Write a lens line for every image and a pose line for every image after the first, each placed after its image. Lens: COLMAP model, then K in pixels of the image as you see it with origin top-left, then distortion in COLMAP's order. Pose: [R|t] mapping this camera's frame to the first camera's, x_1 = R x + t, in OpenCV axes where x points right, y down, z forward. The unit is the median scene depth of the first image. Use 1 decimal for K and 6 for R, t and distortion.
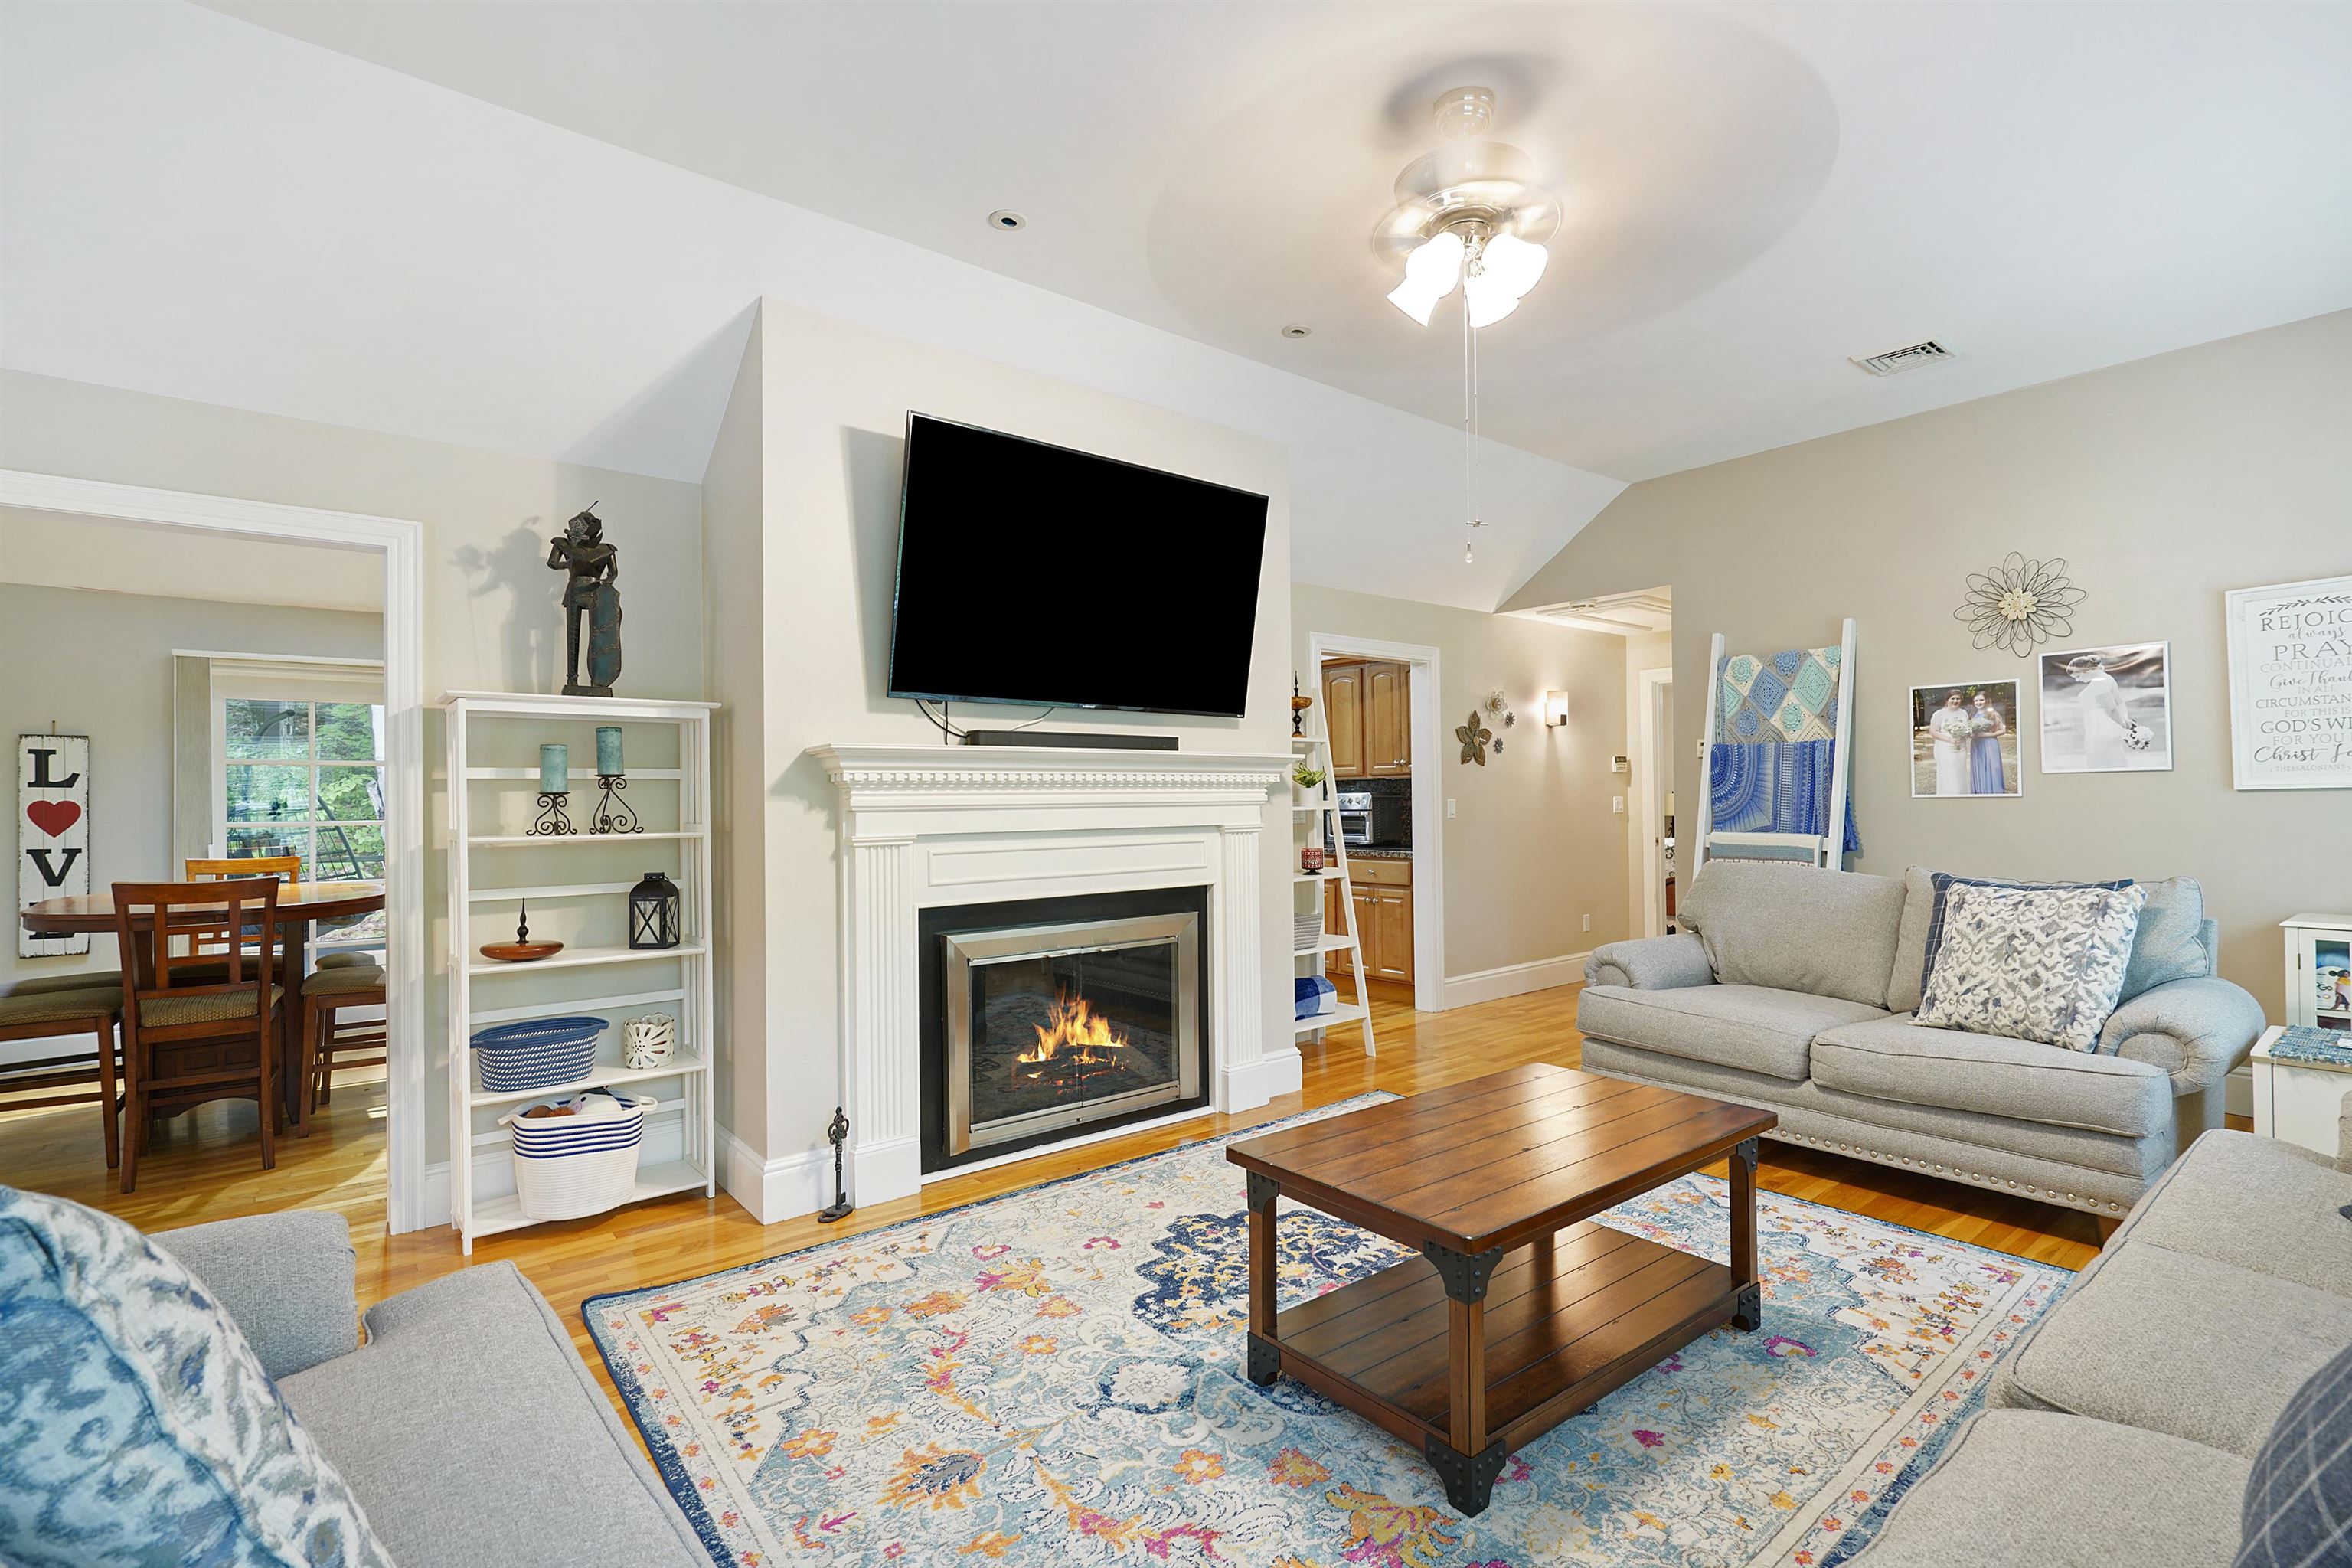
lens RADIAL K [[1092.2, 0, 1174.5], [0, 1092.2, 795.0], [0, 0, 1]] dist [-0.000835, -0.000118]
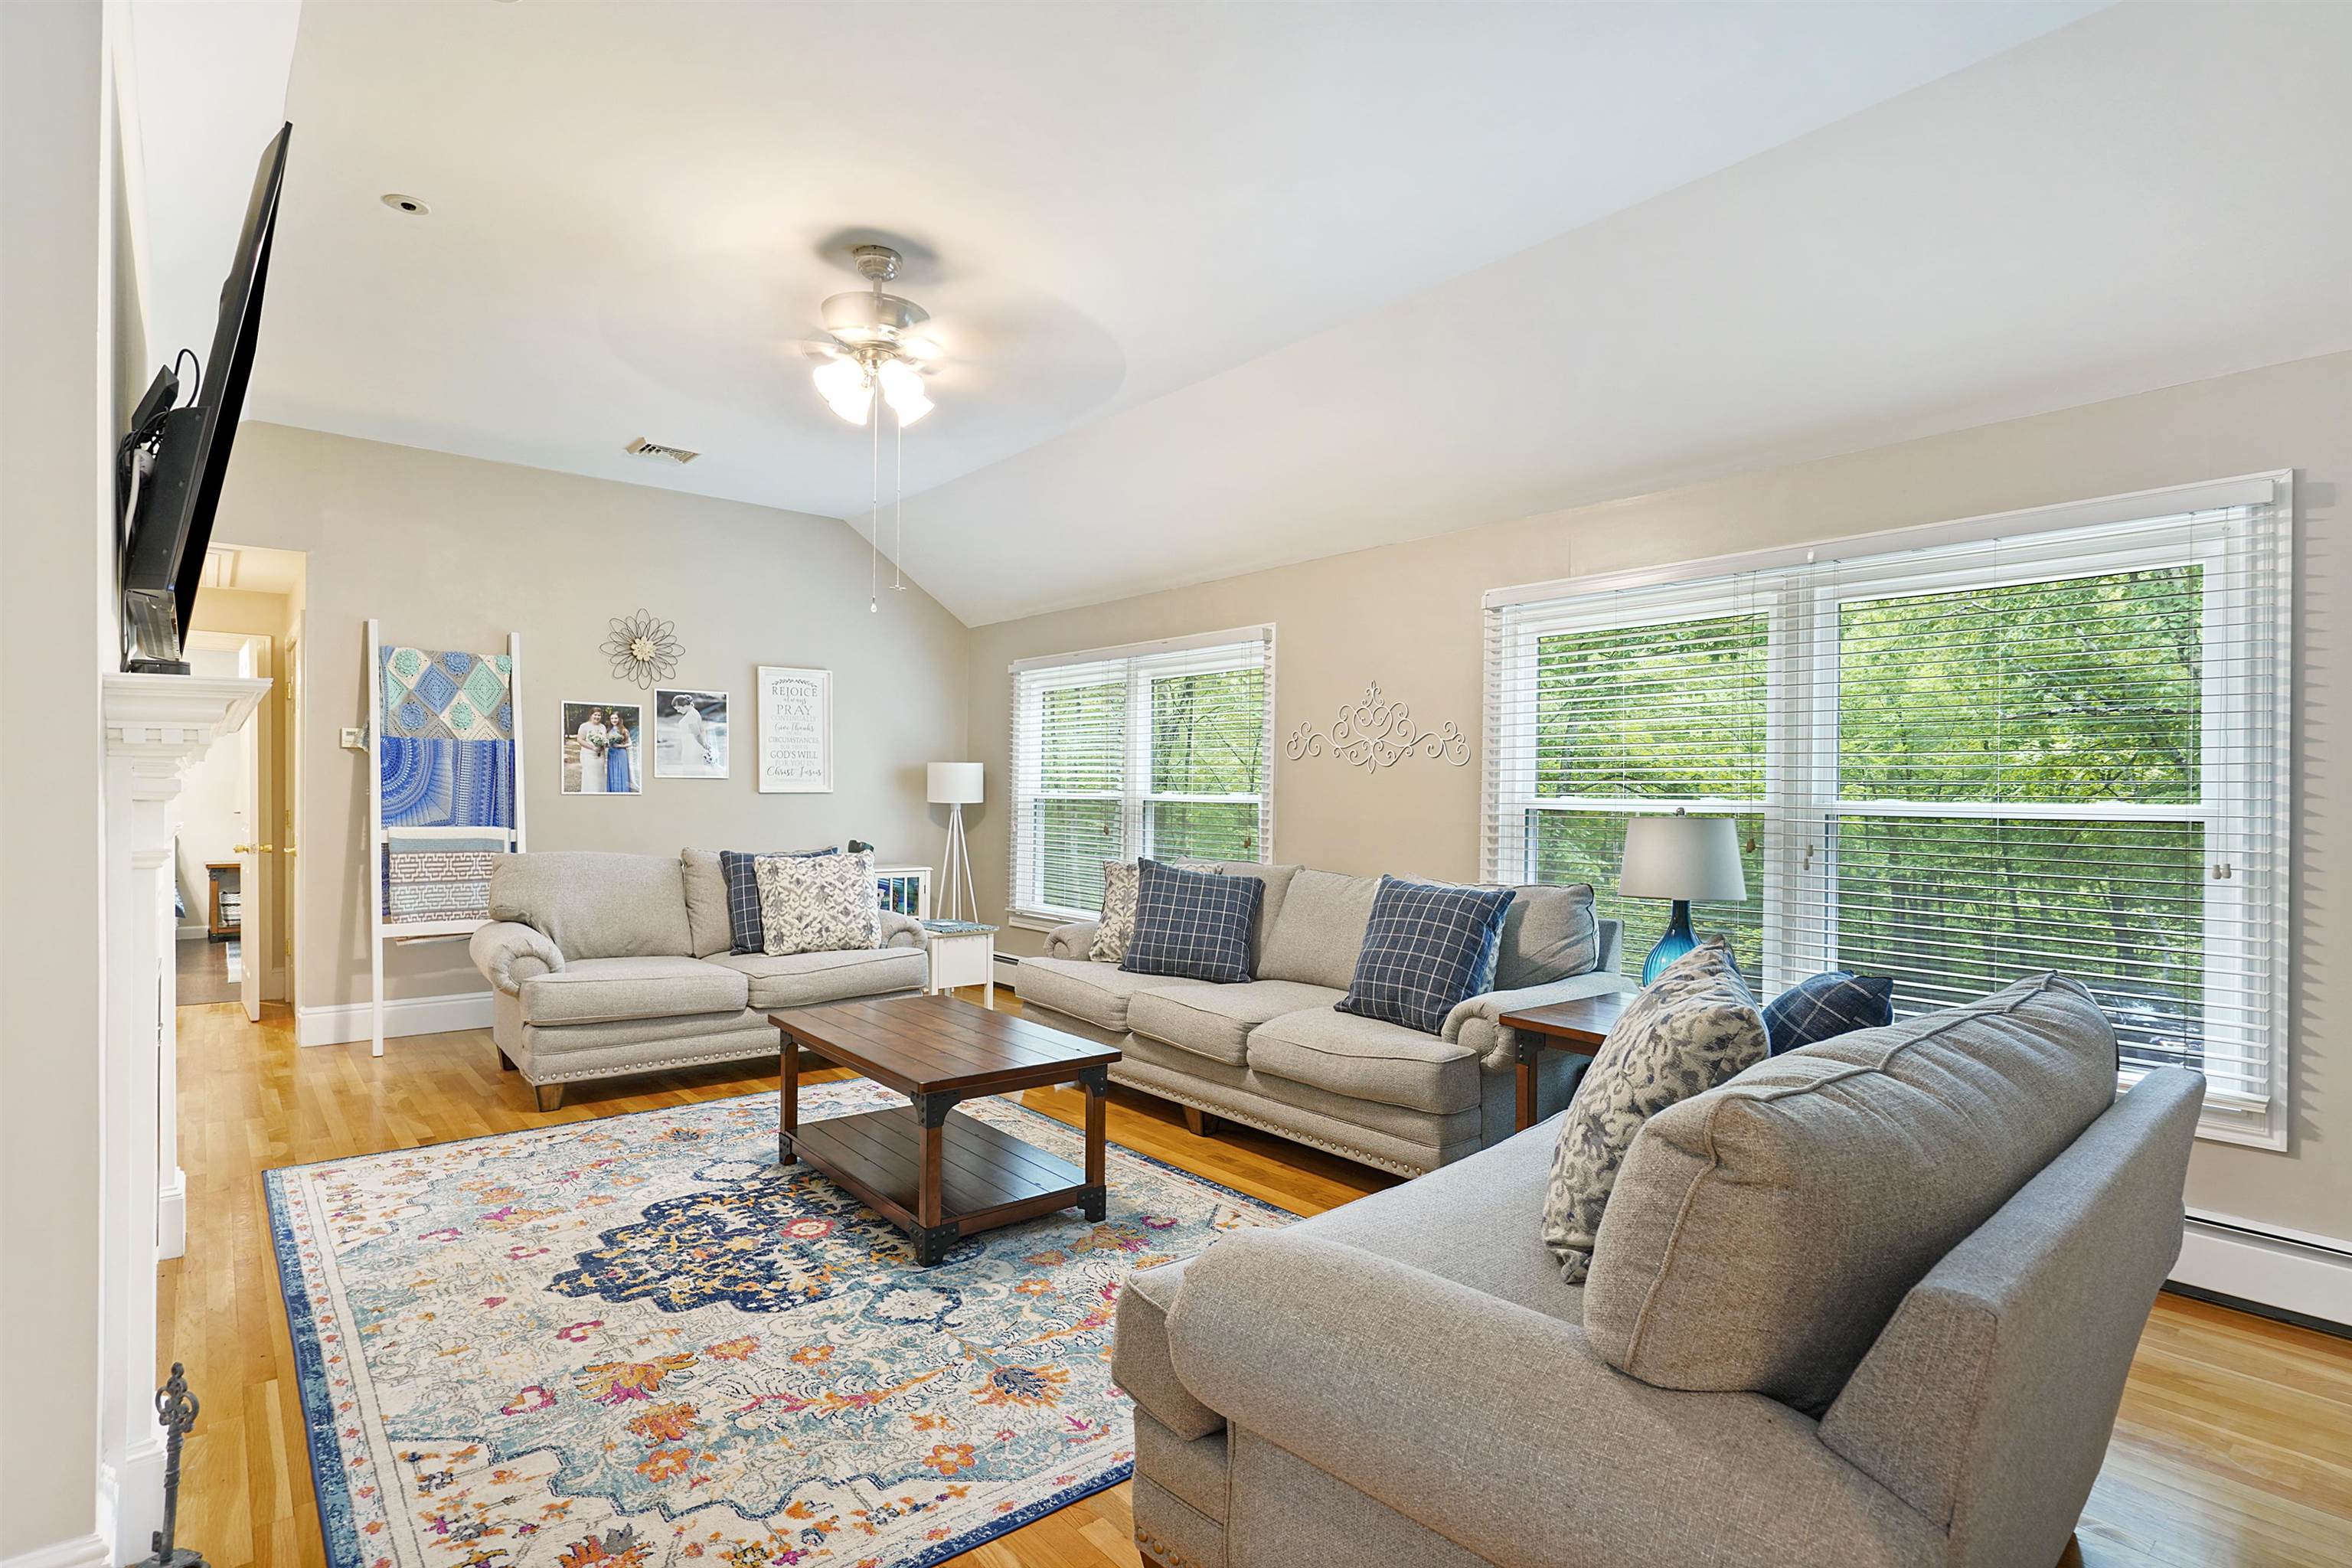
lens RADIAL K [[1164.9, 0, 1174.3], [0, 1164.9, 794.6], [0, 0, 1]] dist [-0.003929, -0.000220]
pose [[-0.026047, 0.011746, 0.999592, -0.875440], [-0.015567, 0.999805, -0.012154, 0.010924], [-0.999540, -0.015877, -0.025859, 0.534425]]
